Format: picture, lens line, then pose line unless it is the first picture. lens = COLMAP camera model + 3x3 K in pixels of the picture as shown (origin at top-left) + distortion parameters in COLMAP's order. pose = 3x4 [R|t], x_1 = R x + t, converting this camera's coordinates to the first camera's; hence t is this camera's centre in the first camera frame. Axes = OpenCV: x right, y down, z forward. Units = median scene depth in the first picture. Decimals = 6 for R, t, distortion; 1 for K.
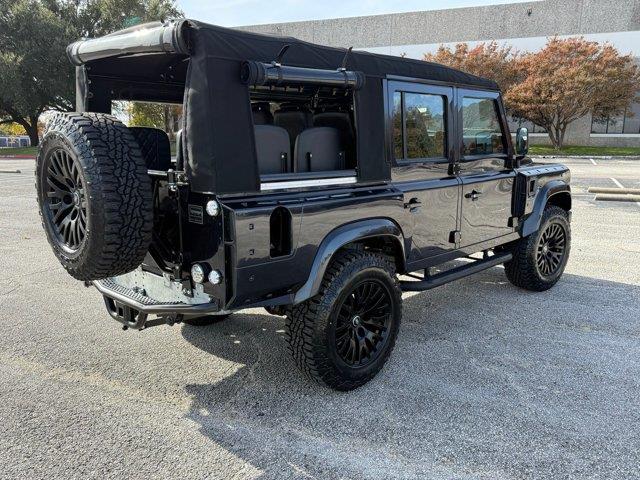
lens RADIAL K [[611.4, 0, 344.8], [0, 611.4, 241.4], [0, 0, 1]] dist [0.065212, -0.012398]
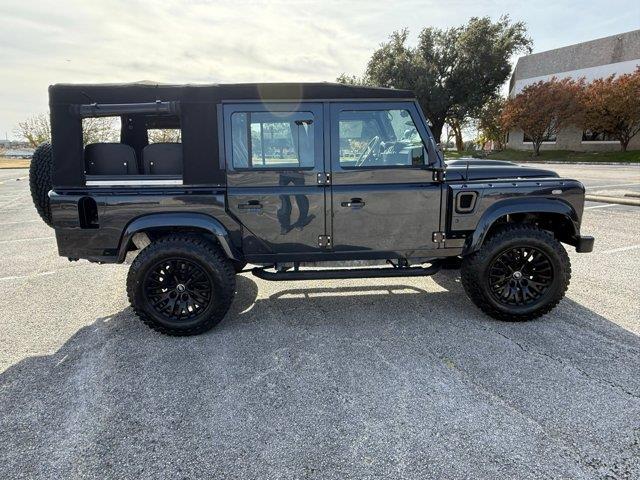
lens RADIAL K [[483.0, 0, 320.0], [0, 483.0, 240.0], [0, 0, 1]] dist [0.000591, -0.000443]
pose [[0.655797, 0.129449, -0.743756, 1.070527], [-0.112033, 0.990968, 0.073692, -0.091848], [0.746578, 0.034998, 0.664377, 0.557070]]
